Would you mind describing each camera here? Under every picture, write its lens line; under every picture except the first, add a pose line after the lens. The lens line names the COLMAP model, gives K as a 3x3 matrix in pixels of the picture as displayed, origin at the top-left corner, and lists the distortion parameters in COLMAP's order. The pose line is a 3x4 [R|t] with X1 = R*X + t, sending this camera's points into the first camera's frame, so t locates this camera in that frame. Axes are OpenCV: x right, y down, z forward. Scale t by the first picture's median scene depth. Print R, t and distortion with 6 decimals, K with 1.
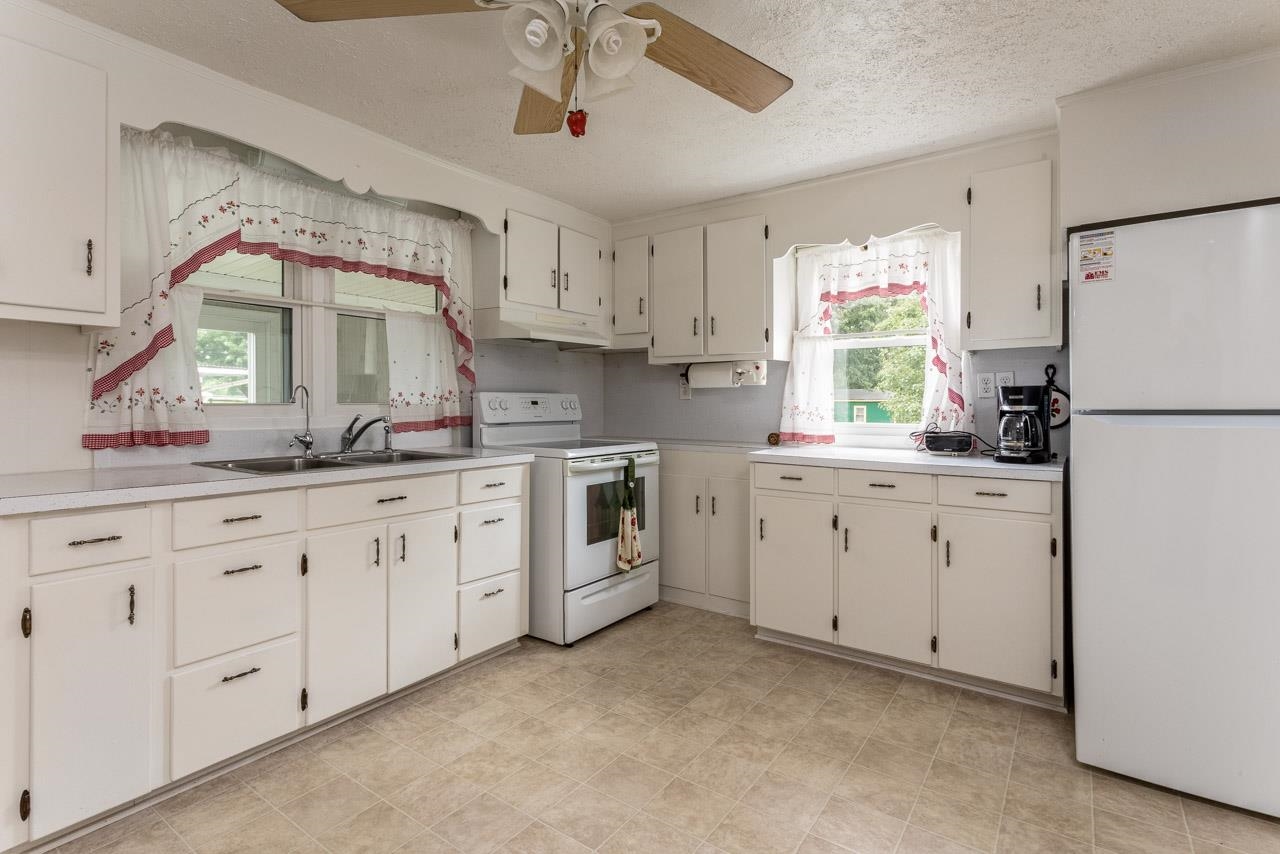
lens RADIAL K [[618.7, 0, 632.7], [0, 618.7, 408.8], [0, 0, 1]] dist [0.004671, 0.001026]
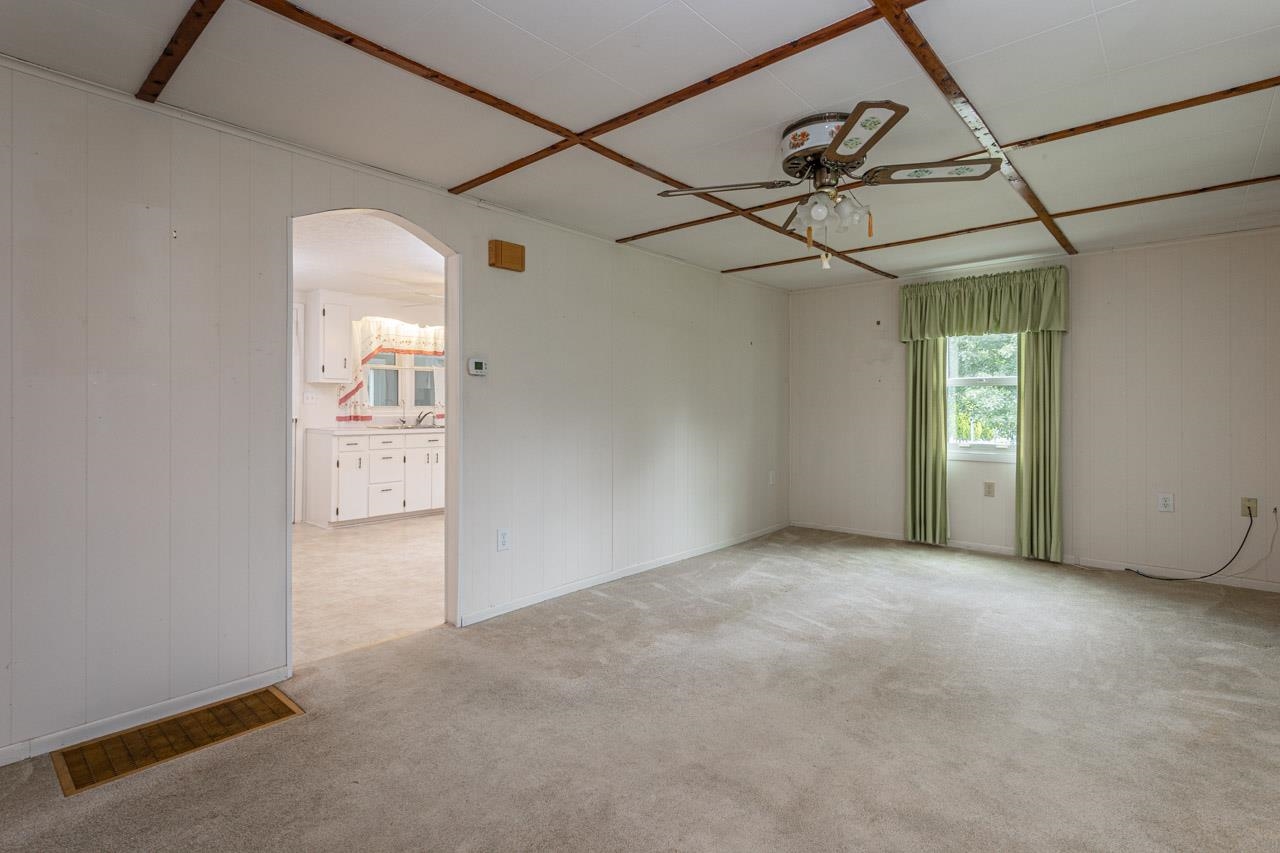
lens RADIAL K [[618.7, 0, 638.5], [0, 618.7, 419.0], [0, 0, 1]] dist [0.004671, 0.001026]
pose [[0.995728, 0.011273, -0.091647, 0.846374], [-0.009752, 0.999807, 0.017030, -0.012037], [0.091822, -0.016064, 0.995646, -1.823329]]
